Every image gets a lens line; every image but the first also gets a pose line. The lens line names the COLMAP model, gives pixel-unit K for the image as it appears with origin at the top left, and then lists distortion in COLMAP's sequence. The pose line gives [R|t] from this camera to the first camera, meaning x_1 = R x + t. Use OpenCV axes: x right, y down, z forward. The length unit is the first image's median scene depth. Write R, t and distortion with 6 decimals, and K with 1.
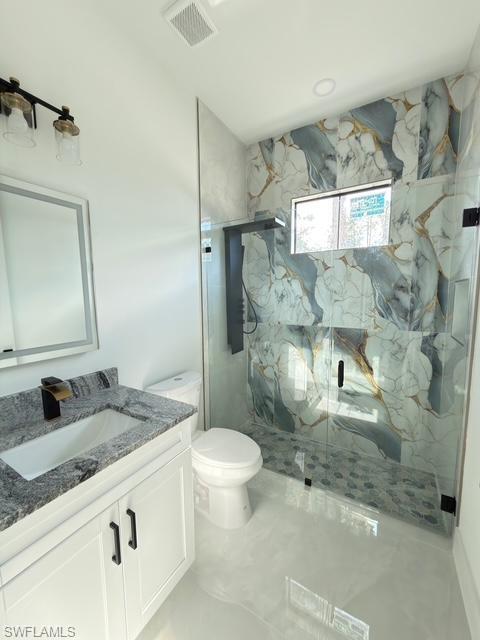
lens RADIAL K [[254.9, 0, 240.7], [0, 254.9, 320.3], [0, 0, 1]] dist [0.003778, -0.001120]
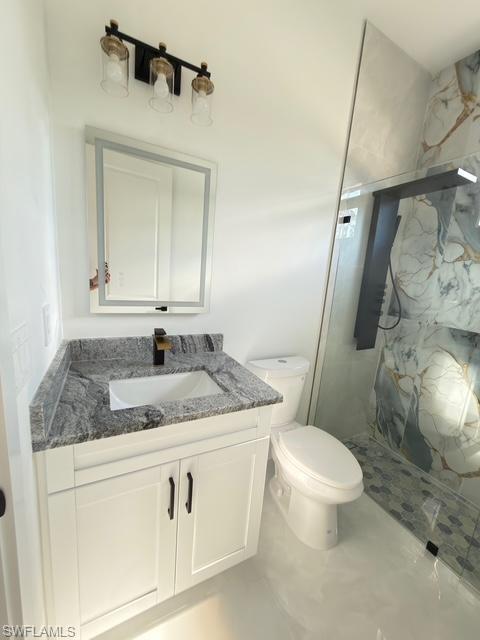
lens RADIAL K [[254.9, 0, 240.3], [0, 254.9, 320.6], [0, 0, 1]] dist [0.003778, -0.001120]
pose [[0.848265, 0.172234, -0.500782, 0.061743], [-0.142900, 0.985000, 0.096716, 0.018469], [0.509928, -0.010479, 0.860153, 0.130822]]
